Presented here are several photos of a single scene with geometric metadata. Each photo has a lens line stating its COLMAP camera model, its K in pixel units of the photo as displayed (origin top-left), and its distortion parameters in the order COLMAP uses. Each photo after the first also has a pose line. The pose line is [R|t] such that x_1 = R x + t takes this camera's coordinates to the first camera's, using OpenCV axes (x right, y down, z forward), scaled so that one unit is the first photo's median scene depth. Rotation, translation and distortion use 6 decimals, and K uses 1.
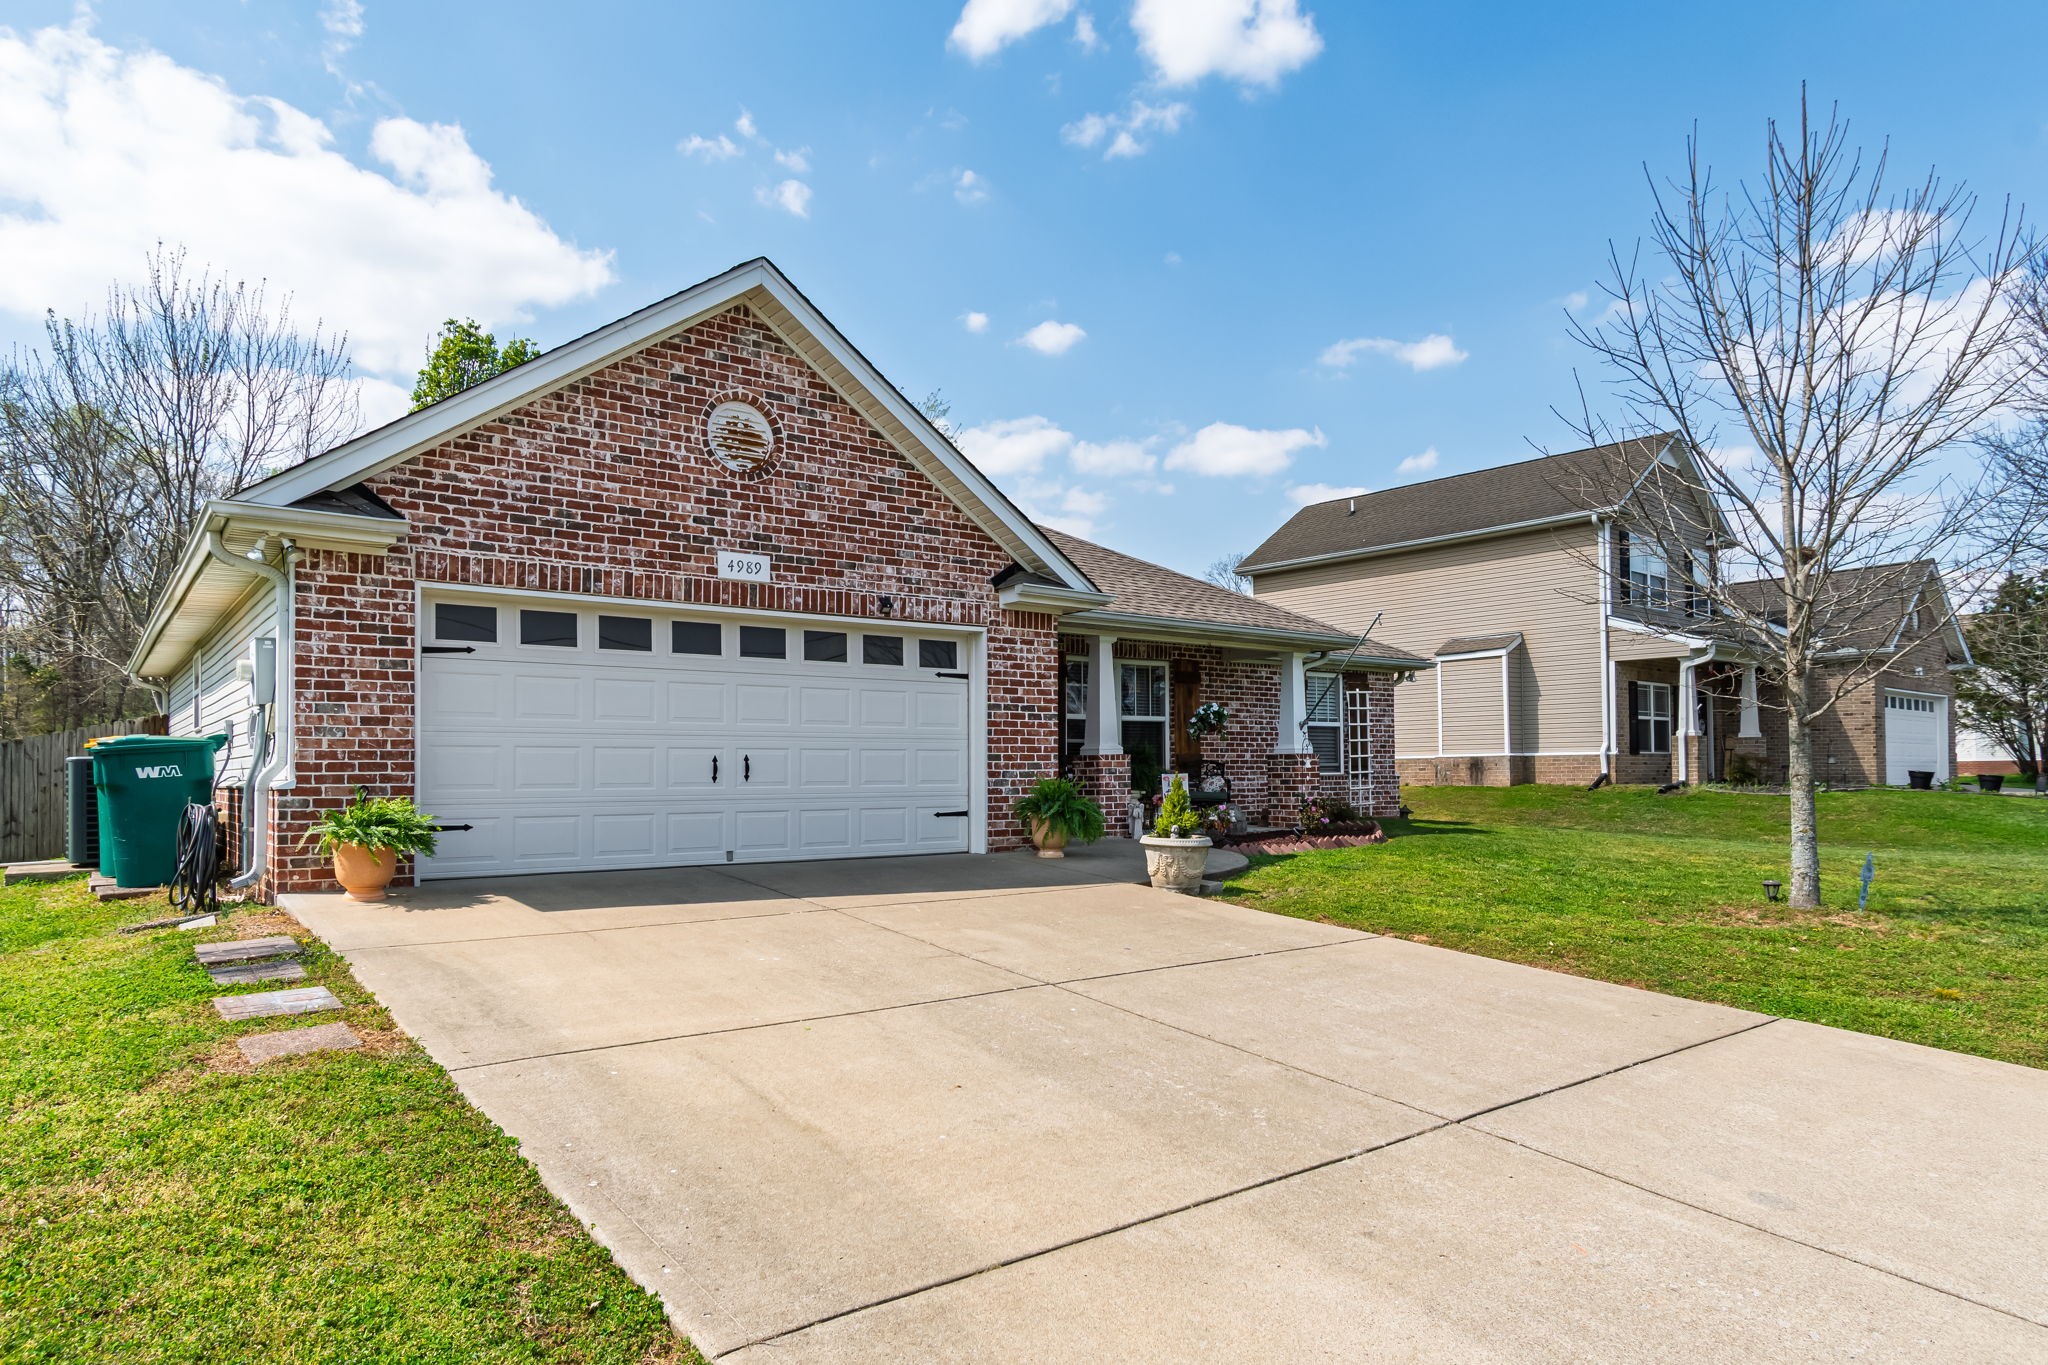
lens RADIAL K [[1247.5, 0, 1019.7], [0, 1247.5, 760.9], [0, 0, 1]] dist [-0.003260, -0.000524]
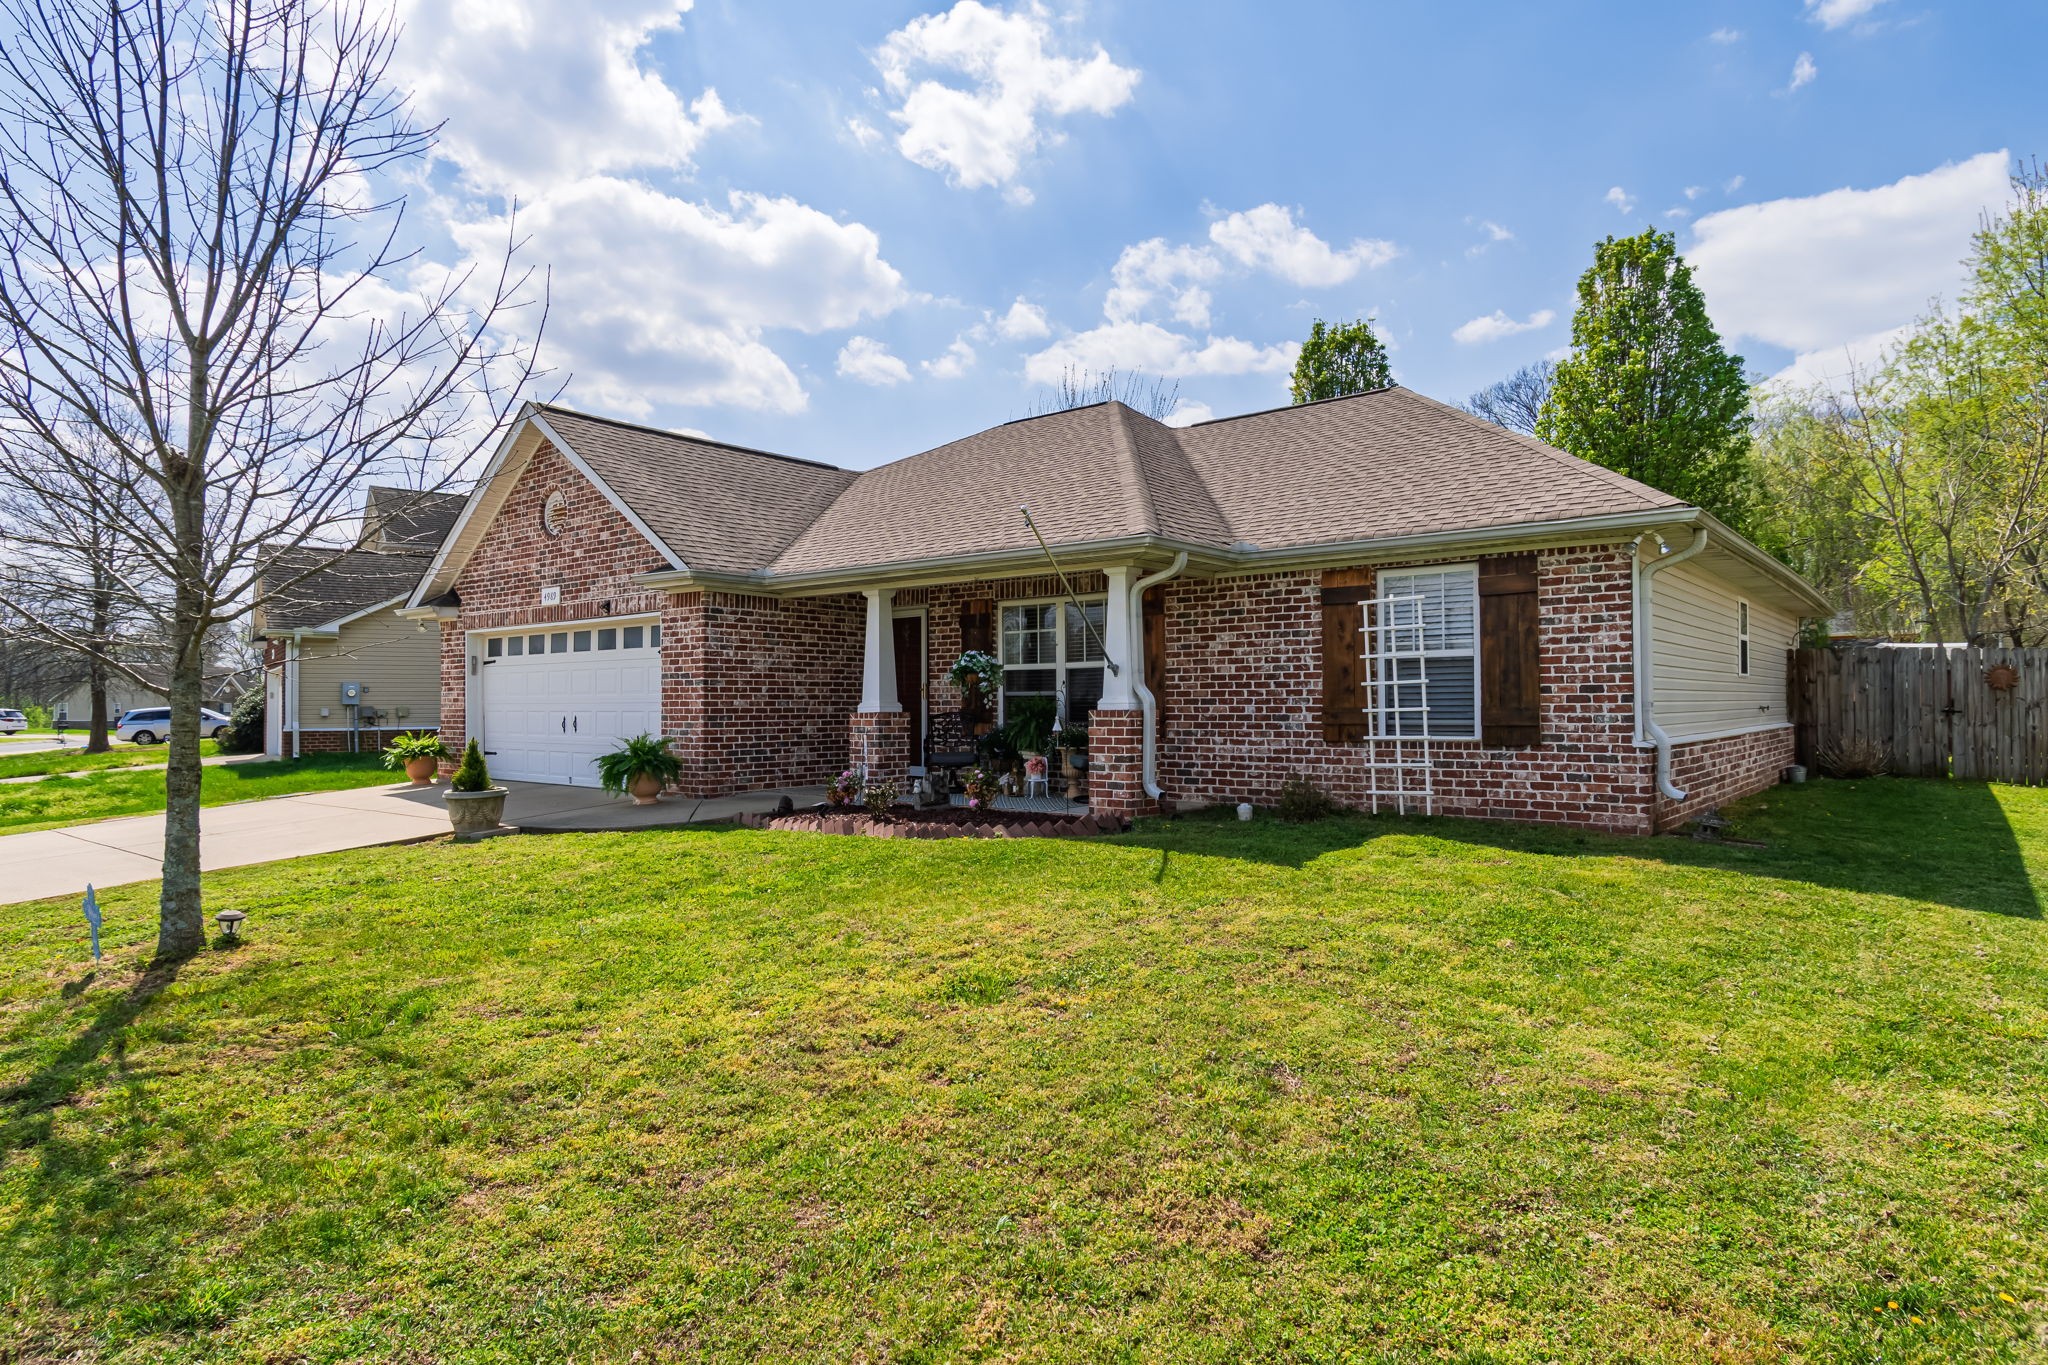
lens RADIAL K [[1148.4, 0, 1028.2], [0, 1148.4, 684.8], [0, 0, 1]] dist [0.000764, -0.001346]
pose [[0.231527, -0.010033, -0.972777, 1.328305], [0.014674, 0.999869, -0.006820, -0.025514], [0.972718, -0.012695, 0.231644, 1.252916]]
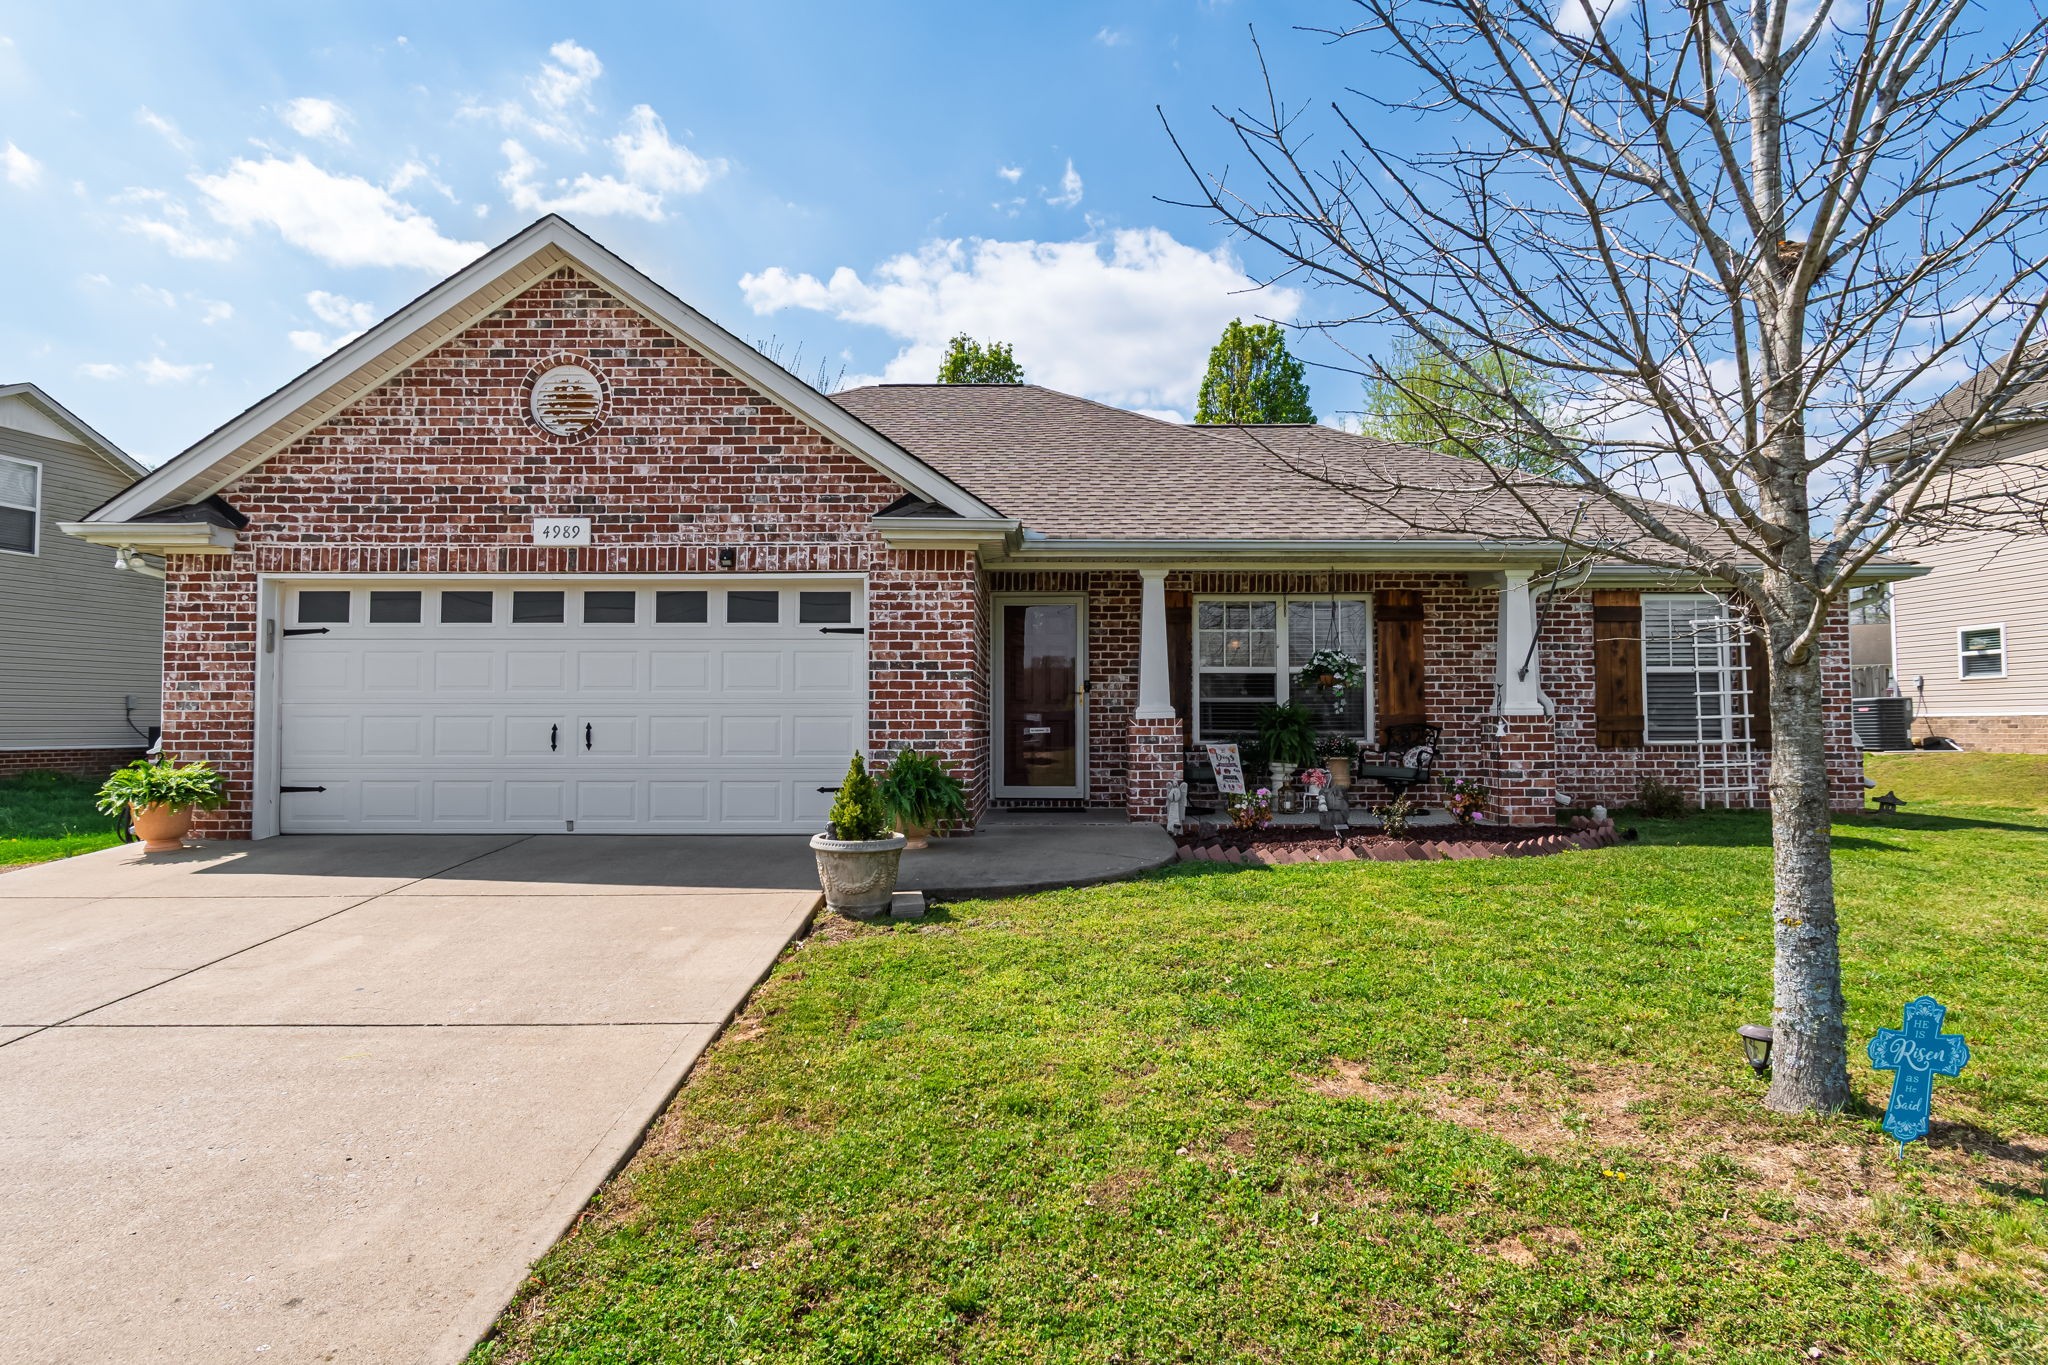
lens RADIAL K [[1148.4, 0, 1028.2], [0, 1148.4, 684.8], [0, 0, 1]] dist [0.000764, -0.001346]
pose [[0.793075, -0.015669, -0.608923, 0.620432], [0.002228, 0.999737, -0.022825, -0.013785], [0.609120, 0.016745, 0.792901, 0.511159]]
